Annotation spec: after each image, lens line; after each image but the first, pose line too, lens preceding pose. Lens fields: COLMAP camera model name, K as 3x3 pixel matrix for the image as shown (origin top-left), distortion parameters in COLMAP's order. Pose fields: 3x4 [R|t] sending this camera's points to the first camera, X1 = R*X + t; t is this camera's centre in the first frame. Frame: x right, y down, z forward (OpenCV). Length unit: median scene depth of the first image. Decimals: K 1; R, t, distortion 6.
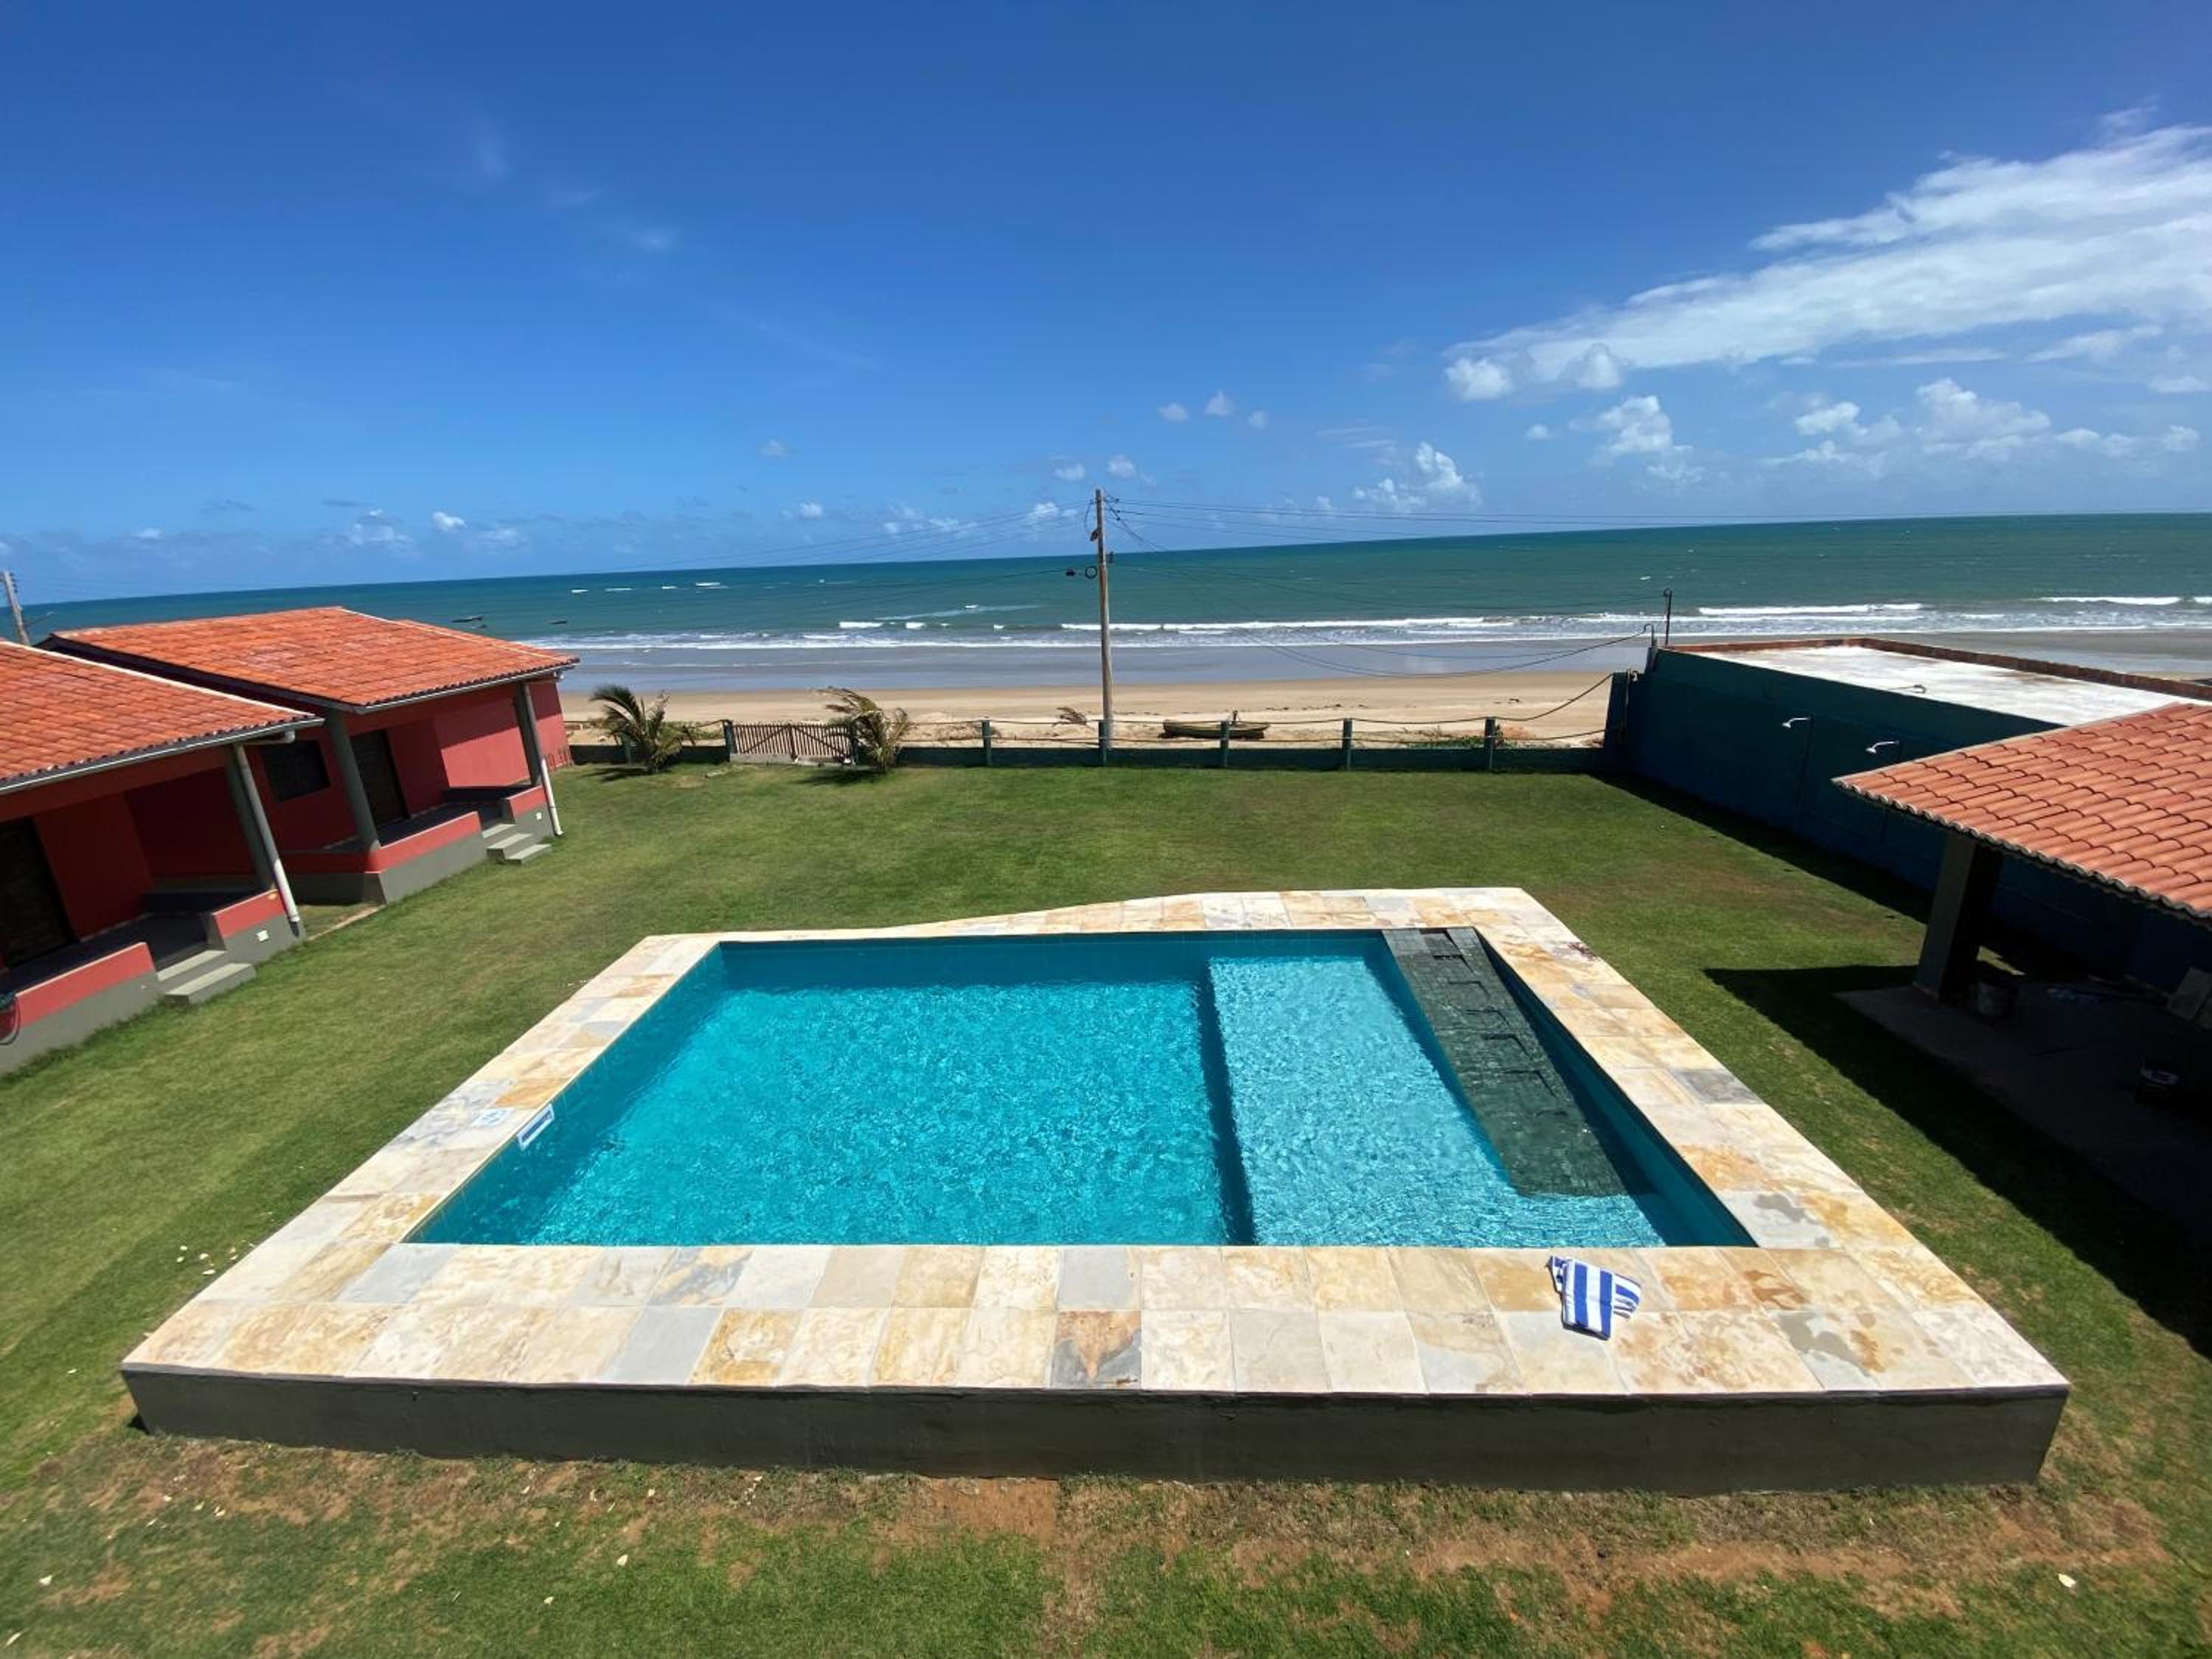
lens RADIAL K [[904.6, 0, 1102.9], [0, 904.6, 805.7], [0, 0, 1]] dist [0.032136, -0.026199]
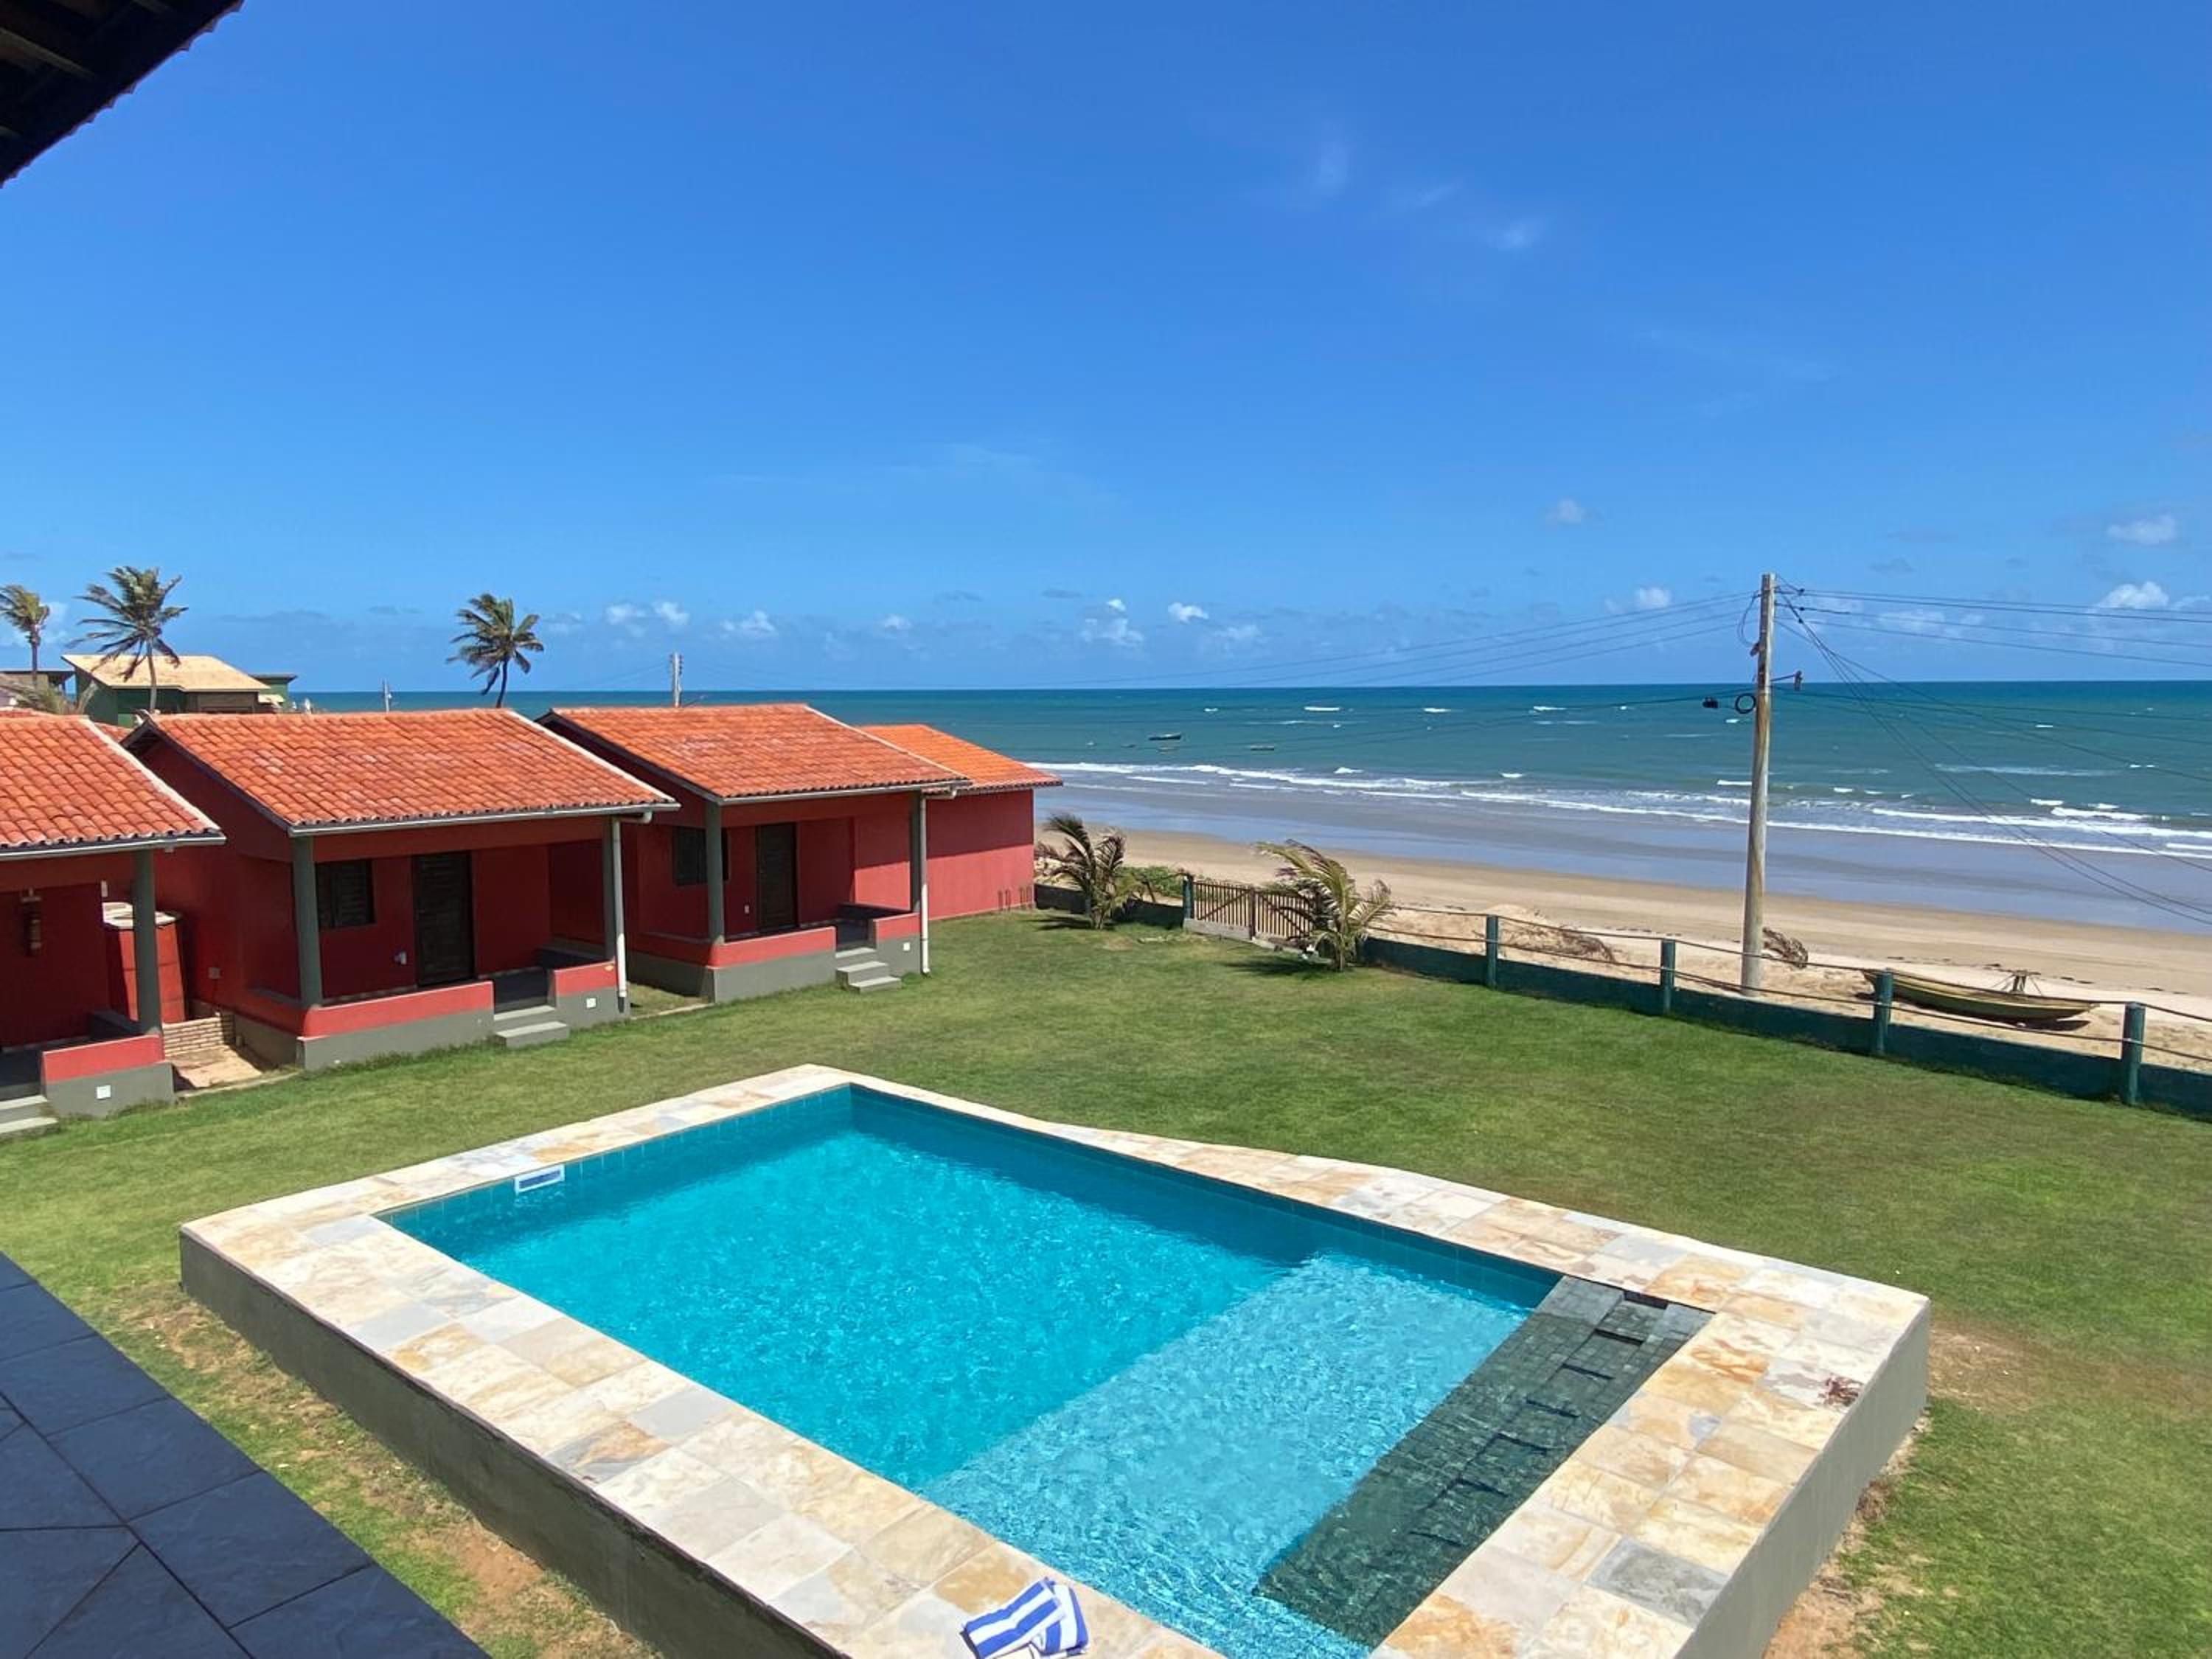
lens RADIAL K [[1474.7, 0, 1101.8], [0, 1474.7, 788.0], [0, 0, 1]] dist [0.076679, -0.084922]
pose [[0.789752, 0.079475, -0.608257, 0.553015], [-0.191368, 0.974006, -0.121206, -0.001583], [0.582813, 0.212124, 0.784431, -0.040535]]
